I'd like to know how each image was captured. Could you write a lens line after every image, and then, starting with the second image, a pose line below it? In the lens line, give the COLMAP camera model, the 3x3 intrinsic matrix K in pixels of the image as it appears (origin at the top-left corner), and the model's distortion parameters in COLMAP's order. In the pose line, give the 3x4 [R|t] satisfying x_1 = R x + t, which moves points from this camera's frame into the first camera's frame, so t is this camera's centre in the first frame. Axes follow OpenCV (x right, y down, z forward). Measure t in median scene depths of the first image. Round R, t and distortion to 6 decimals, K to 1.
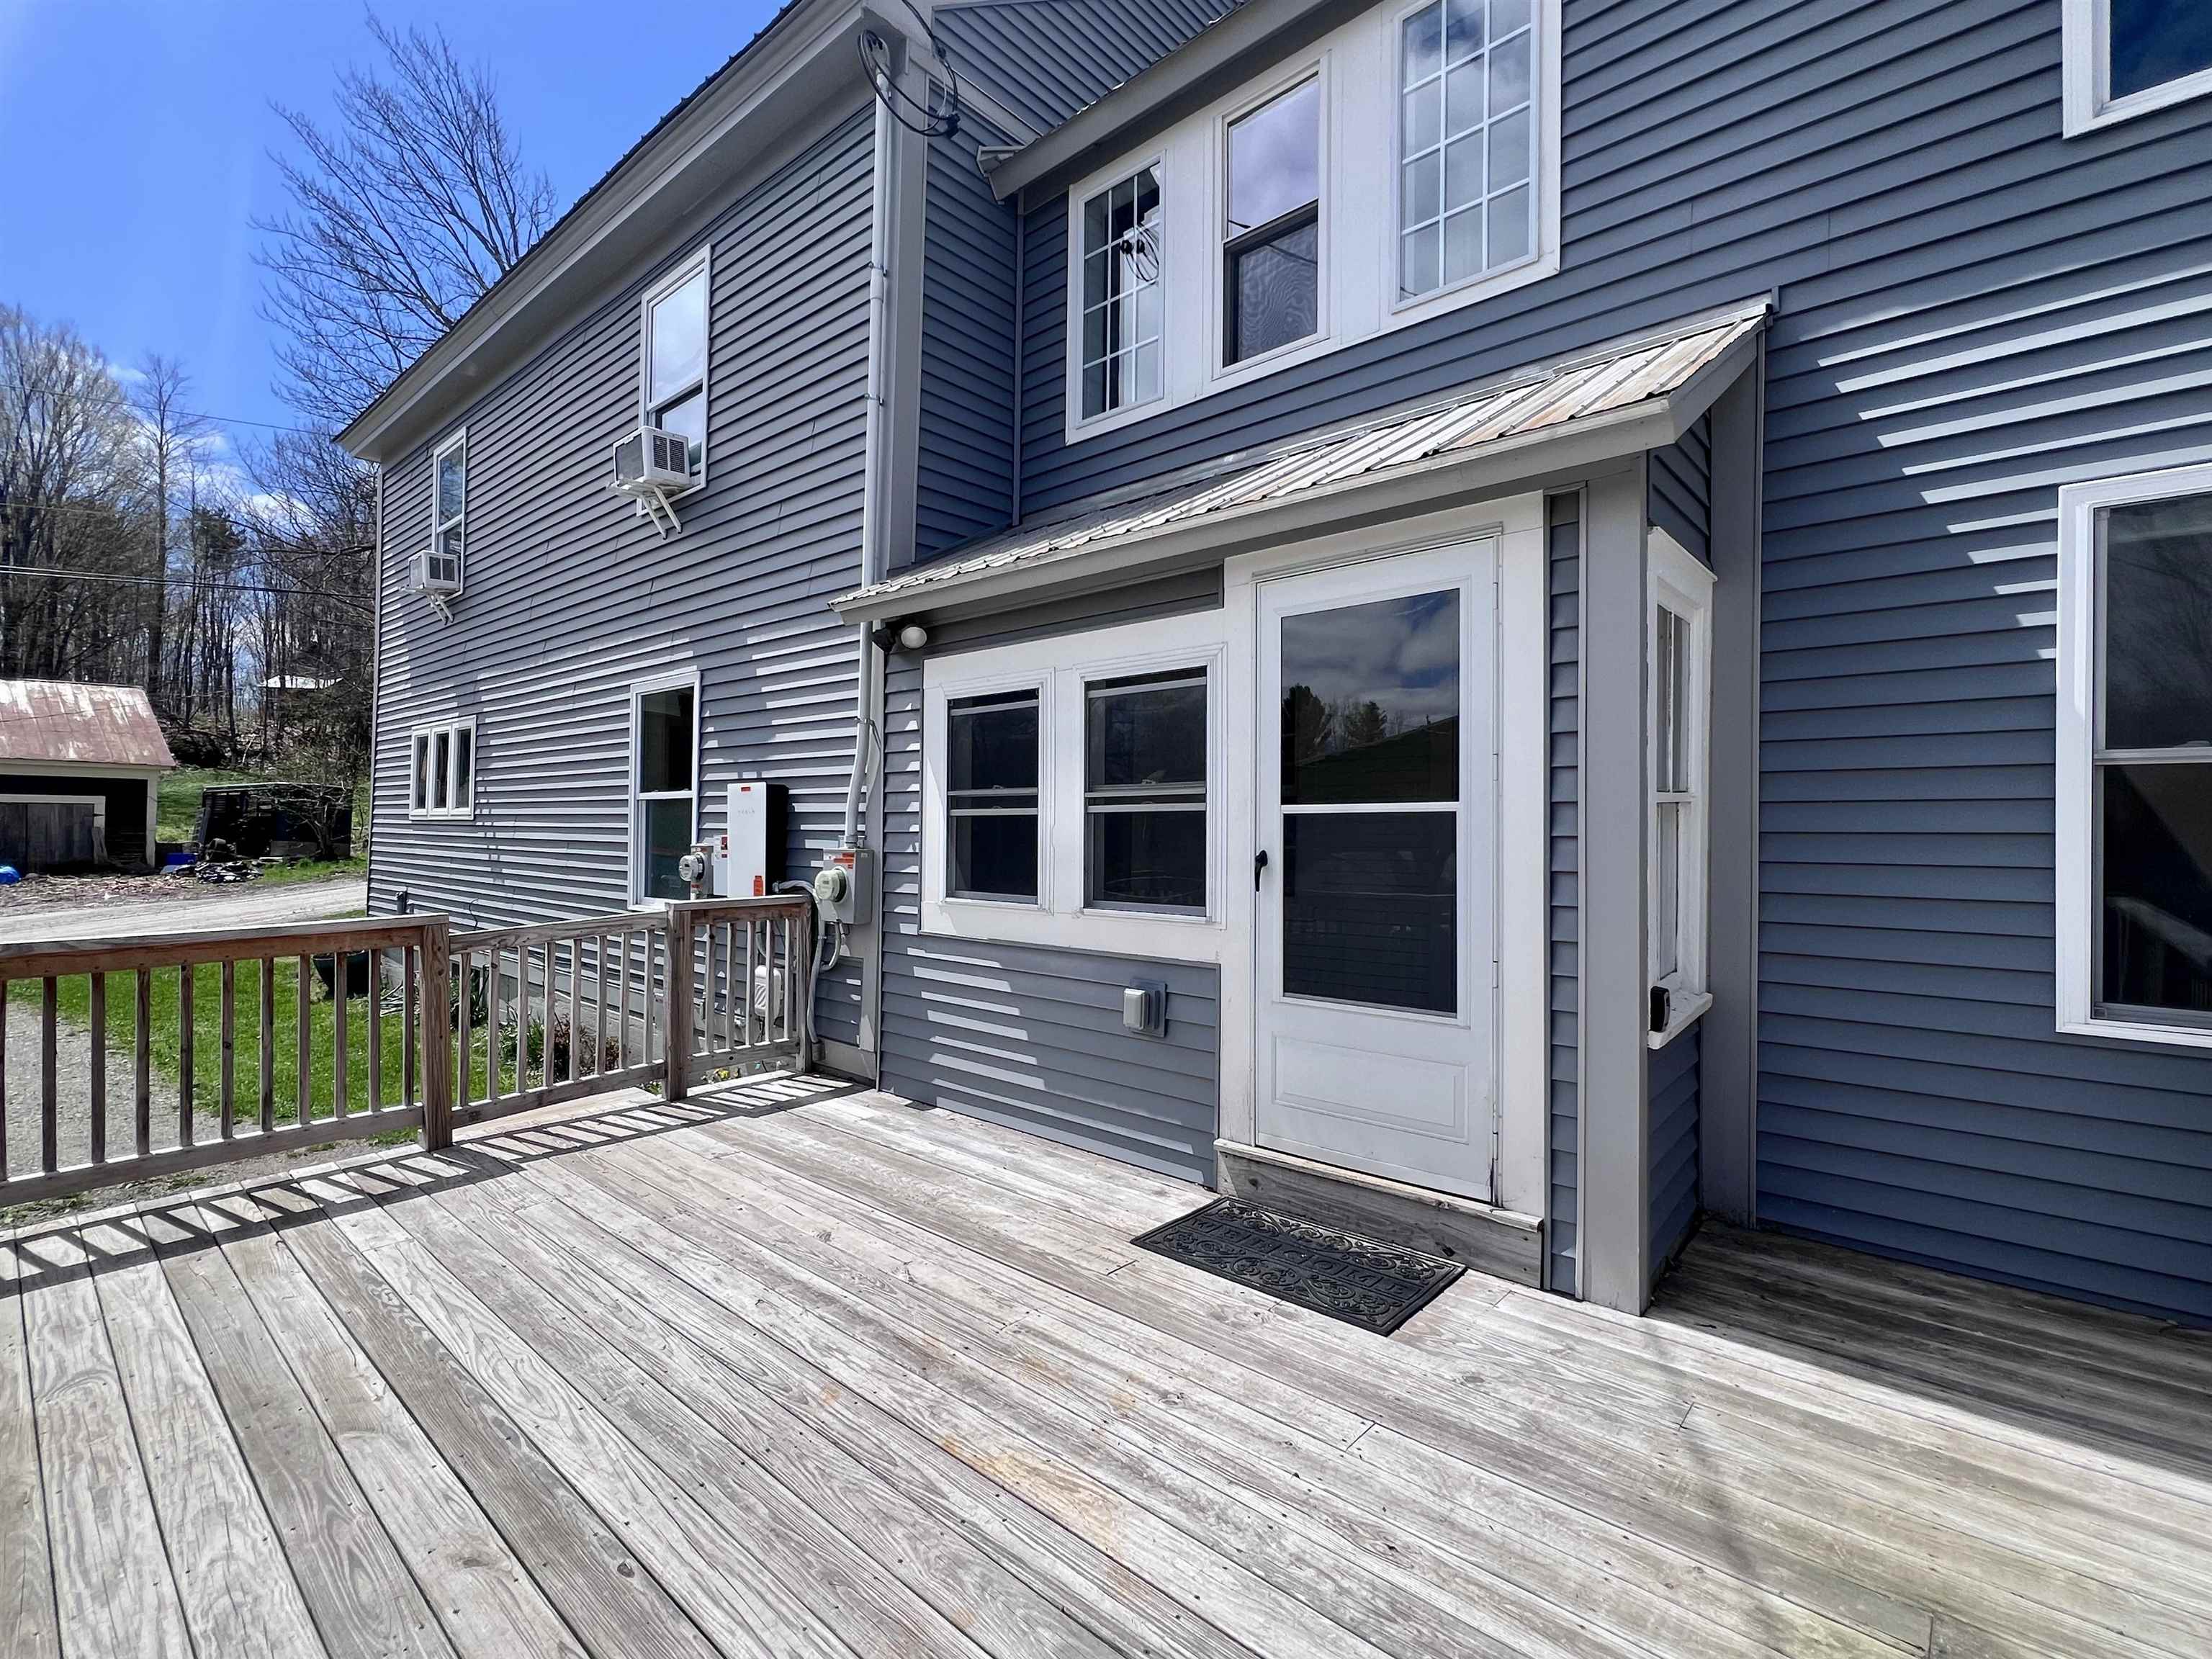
lens RADIAL K [[1000.3, 0, 1105.3], [0, 1000.3, 830.3], [0, 0, 1]] dist [0.000279, 0.000843]
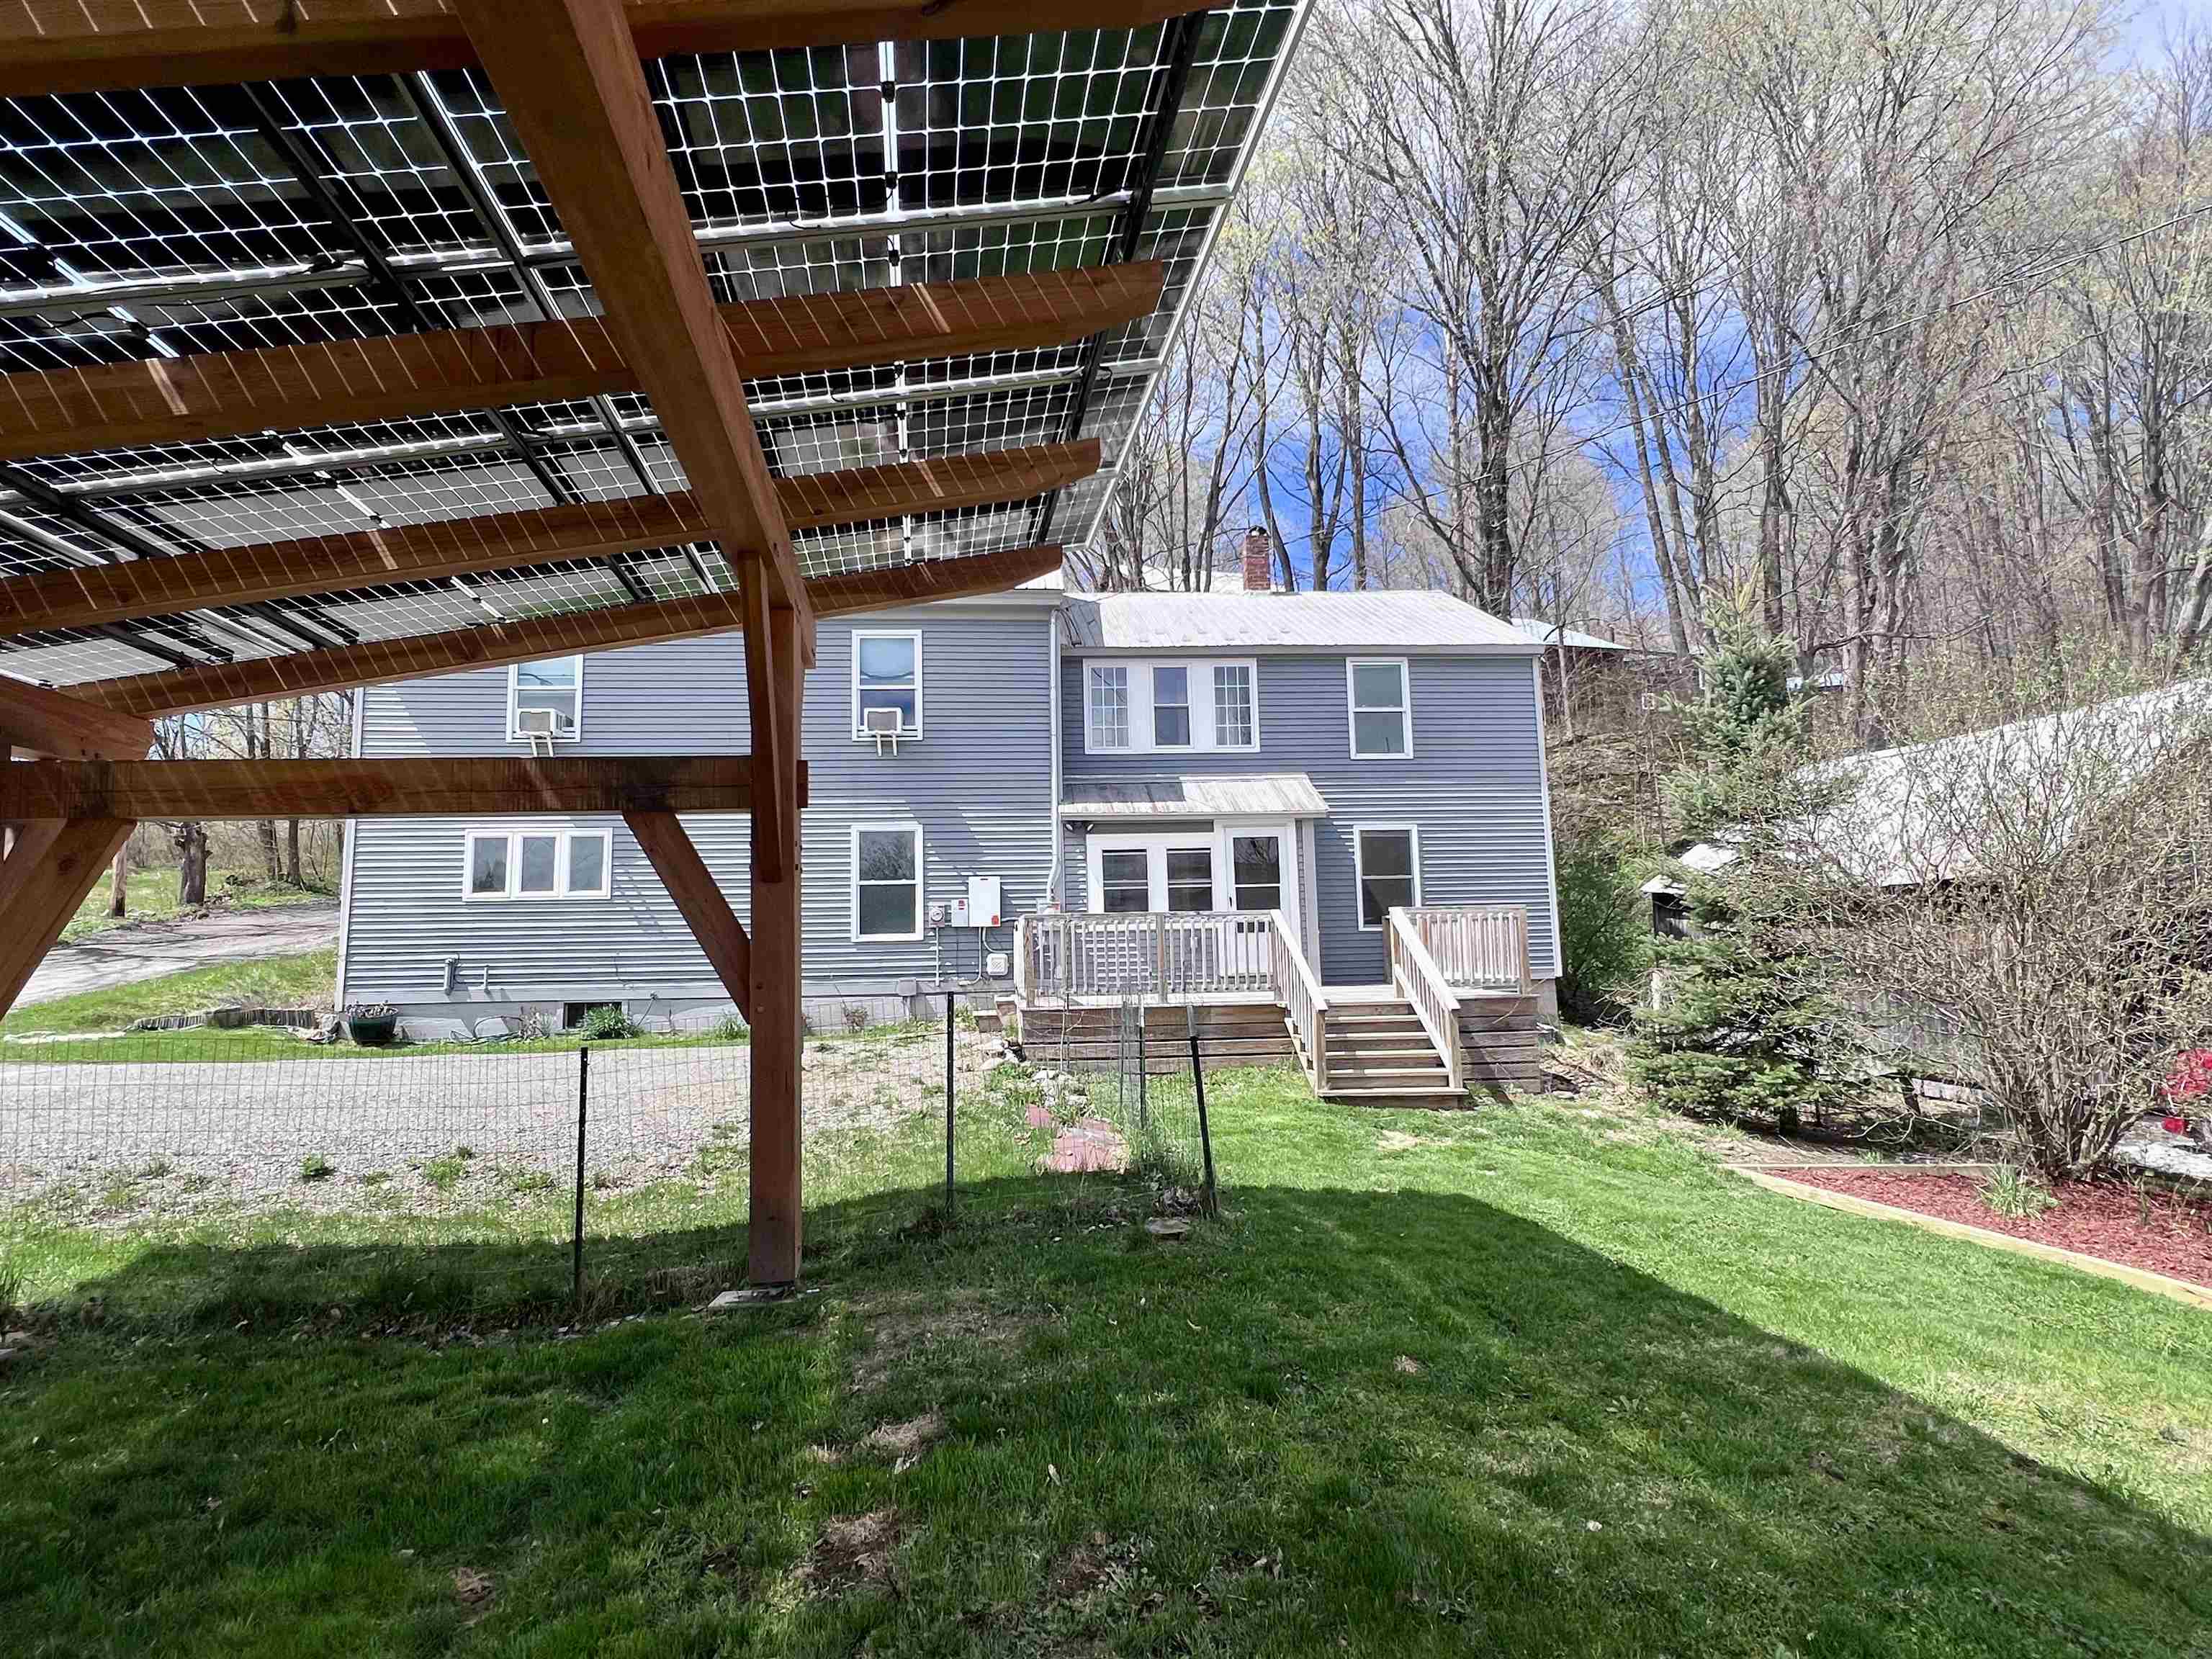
lens RADIAL K [[1110.7, 0, 1075.5], [0, 1110.7, 829.6], [0, 0, 1]] dist [0.002103, -0.001674]
pose [[0.704778, 0.057549, 0.707090, -2.703515], [0.026833, 0.993829, -0.107632, 0.169961], [-0.708920, 0.094830, 0.698884, -1.304795]]
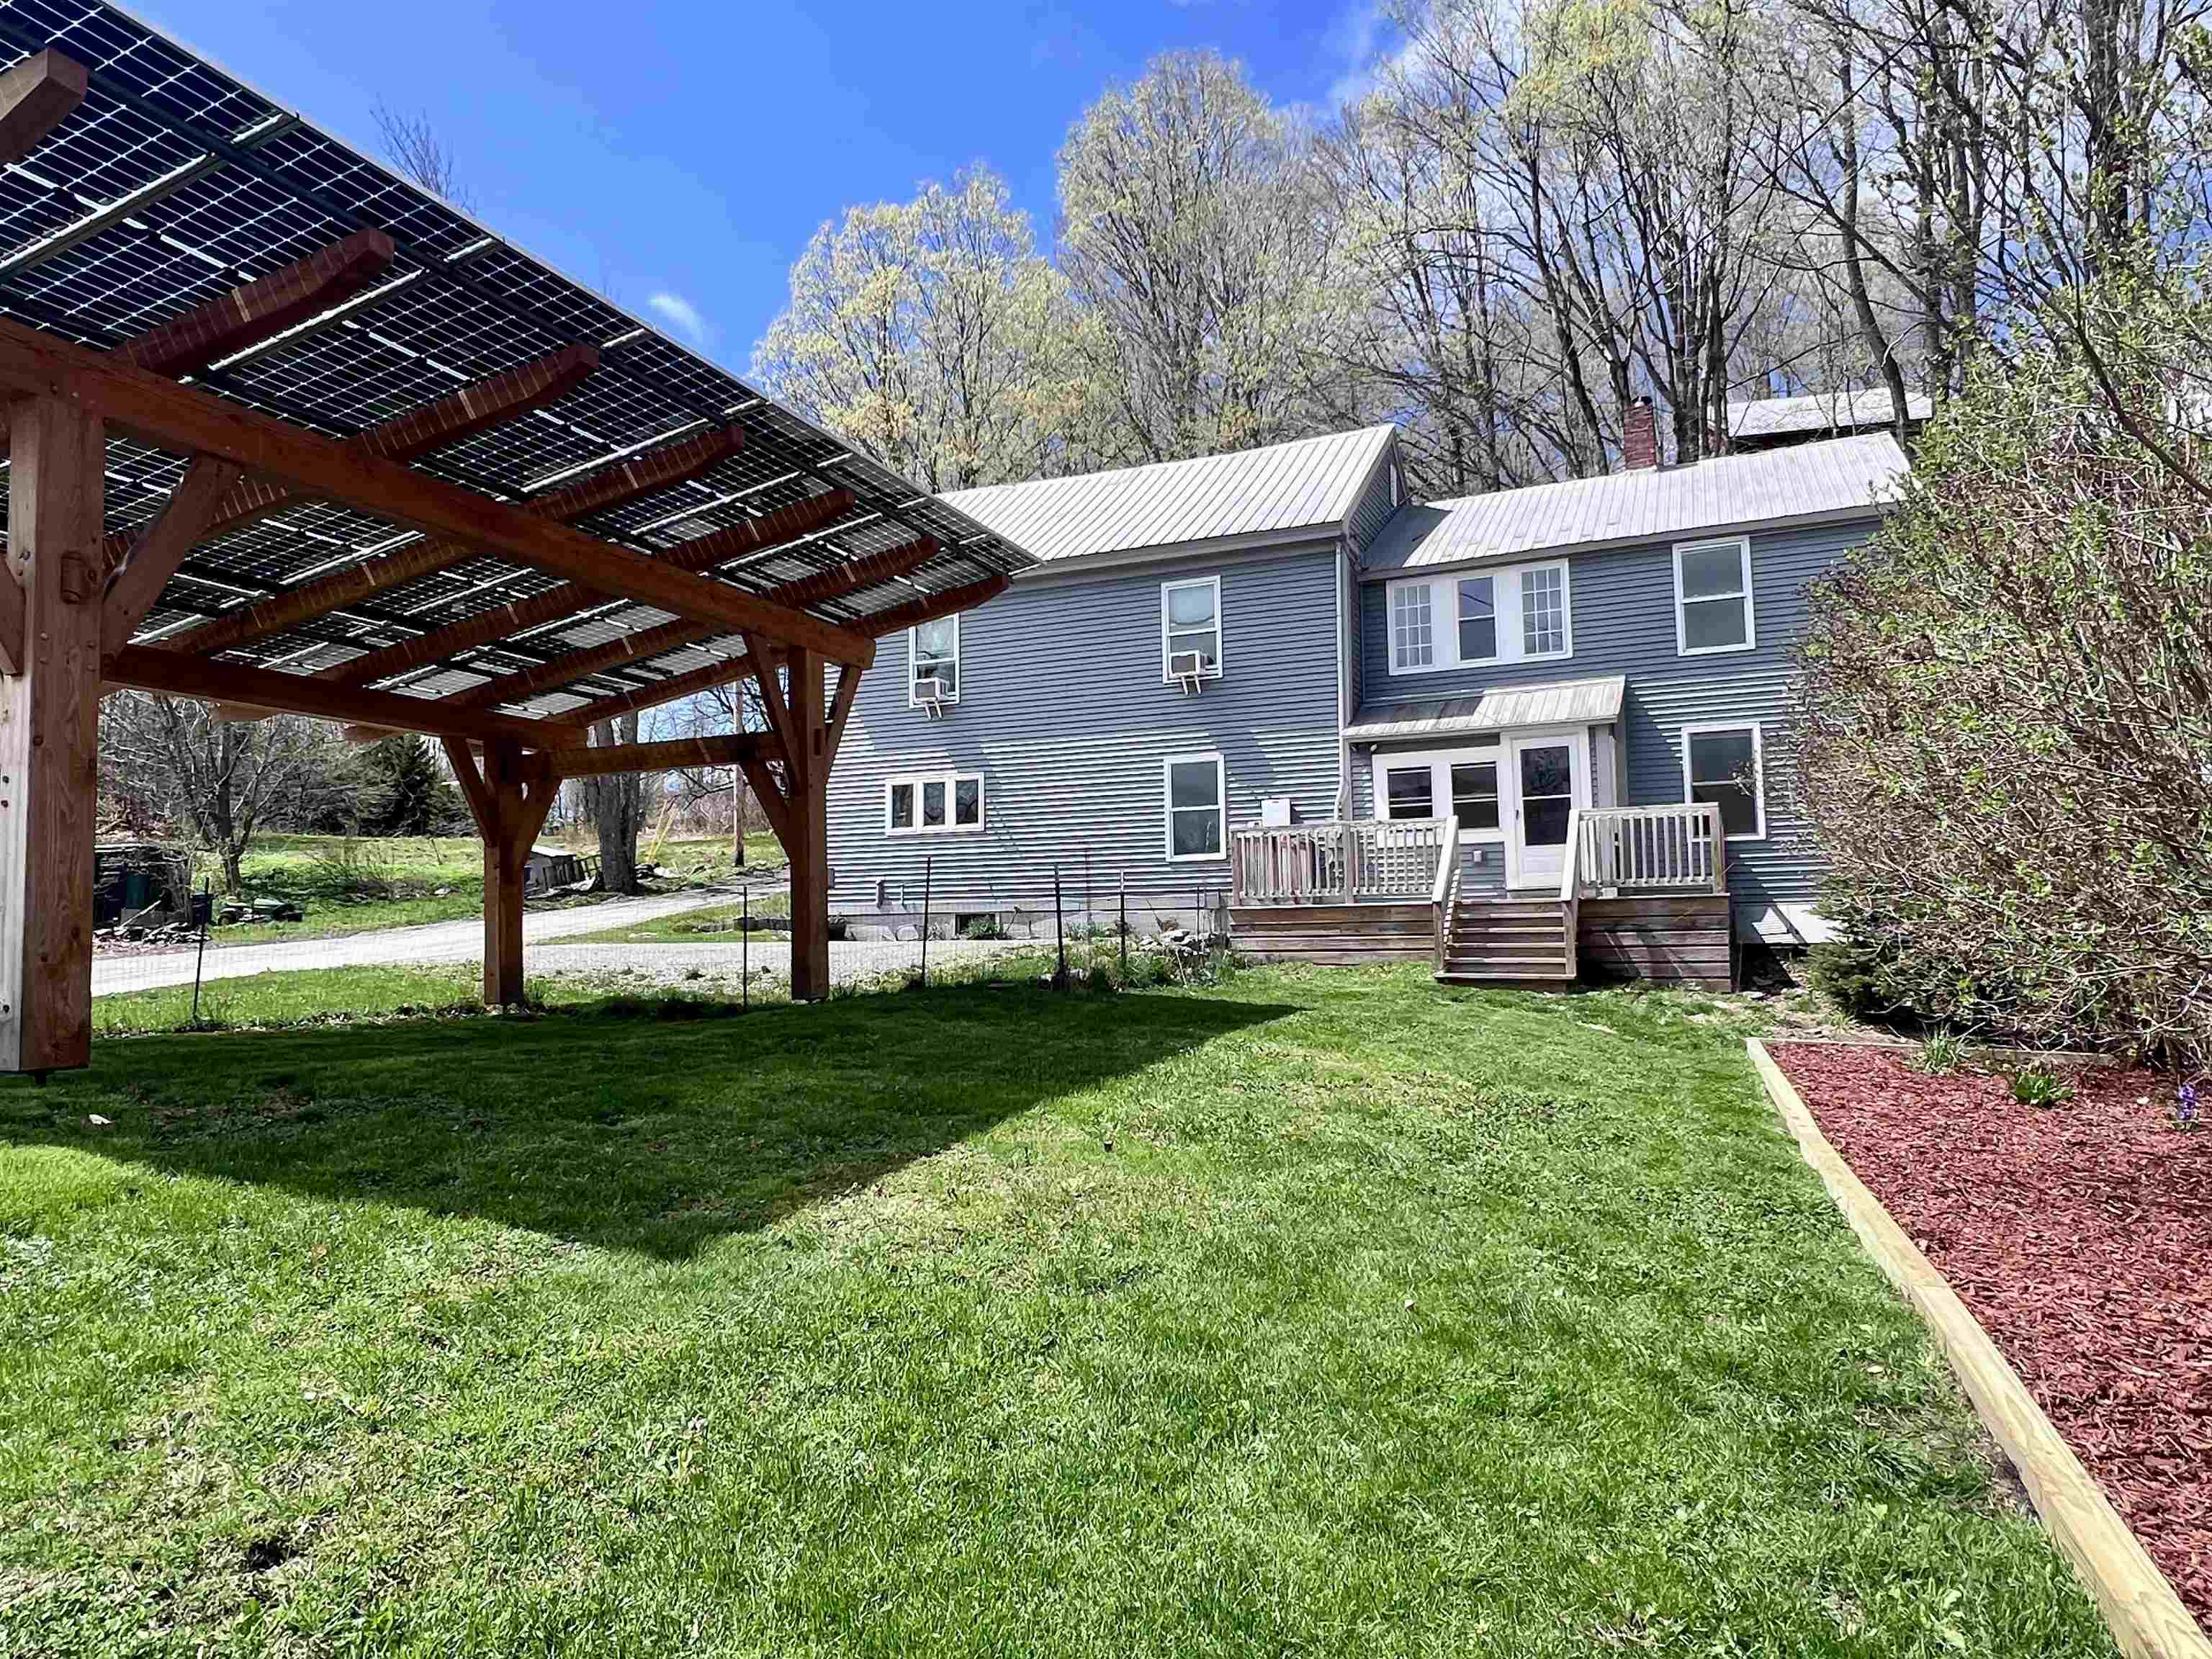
lens RADIAL K [[1368.2, 0, 1098.7], [0, 1368.2, 828.0], [0, 0, 1]] dist [0.014811, -0.000676]
pose [[0.958618, -0.003120, 0.284678, -2.339933], [0.025483, 0.996867, -0.074884, 0.360367], [-0.283553, 0.079040, 0.955694, -2.894856]]
